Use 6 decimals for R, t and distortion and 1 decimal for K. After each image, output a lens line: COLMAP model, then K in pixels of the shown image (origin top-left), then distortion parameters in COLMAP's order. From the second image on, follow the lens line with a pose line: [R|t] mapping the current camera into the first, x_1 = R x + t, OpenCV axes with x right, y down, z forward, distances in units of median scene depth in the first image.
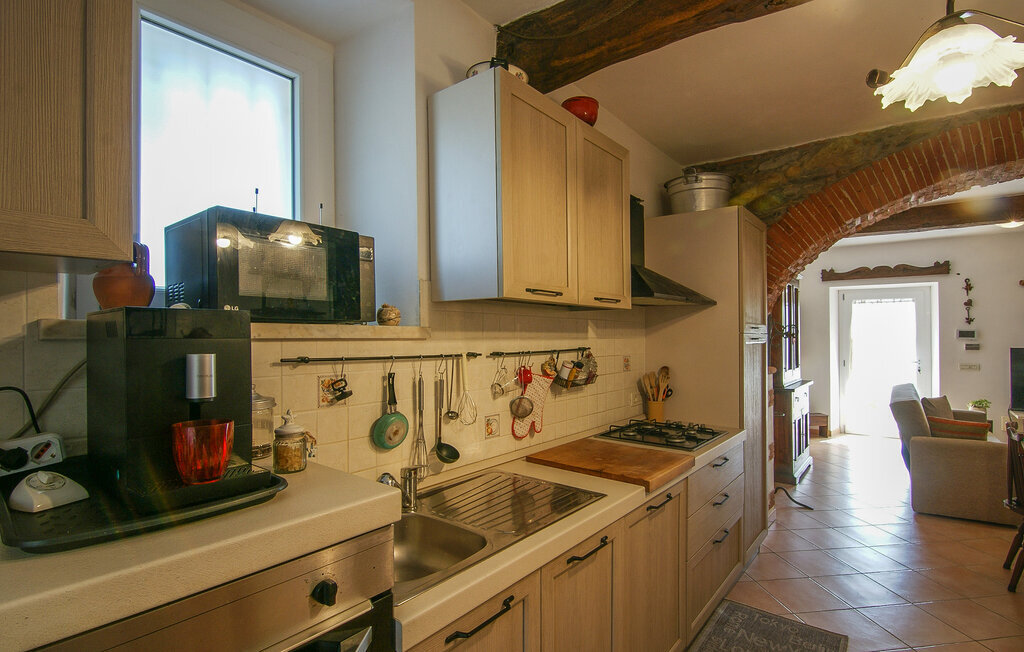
lens RADIAL K [[494.5, 0, 513.6], [0, 494.5, 325.8], [0, 0, 1]] dist [-0.006920, -0.000841]
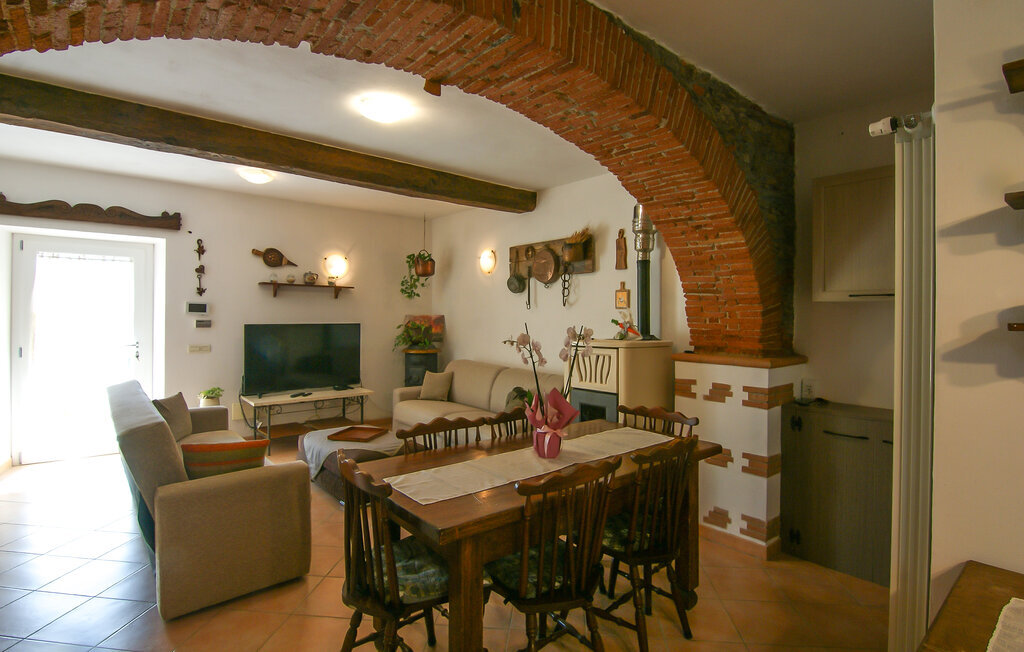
lens RADIAL K [[537.4, 0, 549.7], [0, 537.4, 325.6], [0, 0, 1]] dist [0.000283, -0.006543]
pose [[0.198622, -0.014947, 0.979962, 0.171627], [-0.037049, 0.999055, 0.022747, 0.004365], [-0.979376, -0.040825, 0.197880, 0.256842]]
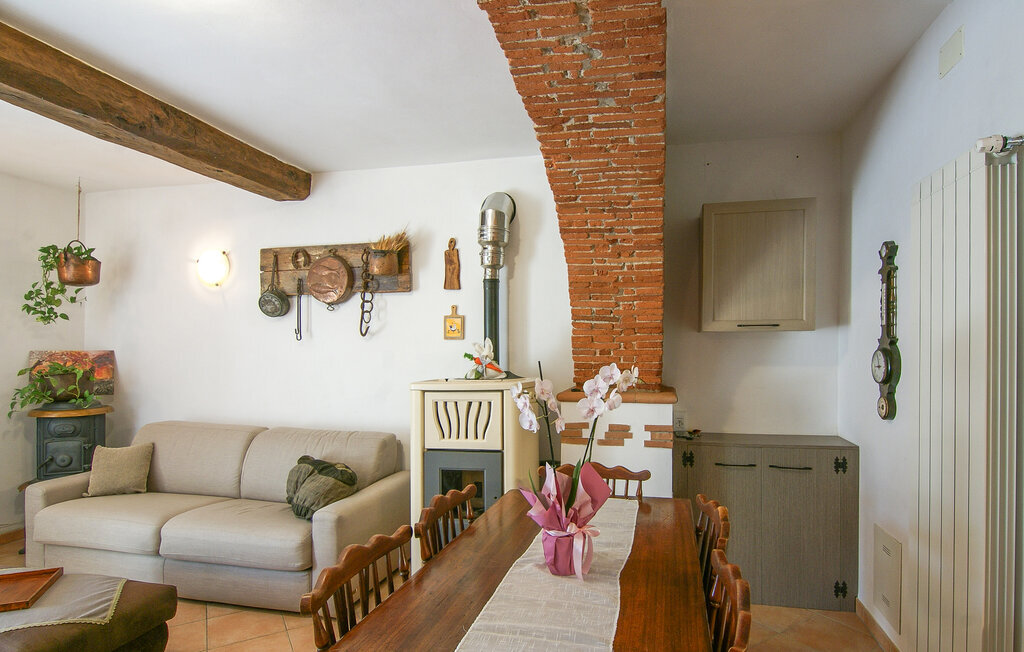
lens RADIAL K [[537.4, 0, 561.9], [0, 537.4, 351.8], [0, 0, 1]] dist [0.000283, -0.006543]
pose [[-0.431598, -0.002481, 0.902063, 0.428451], [-0.022315, 0.999720, -0.007927, 0.012765], [-0.901790, -0.023551, -0.431532, 0.555047]]
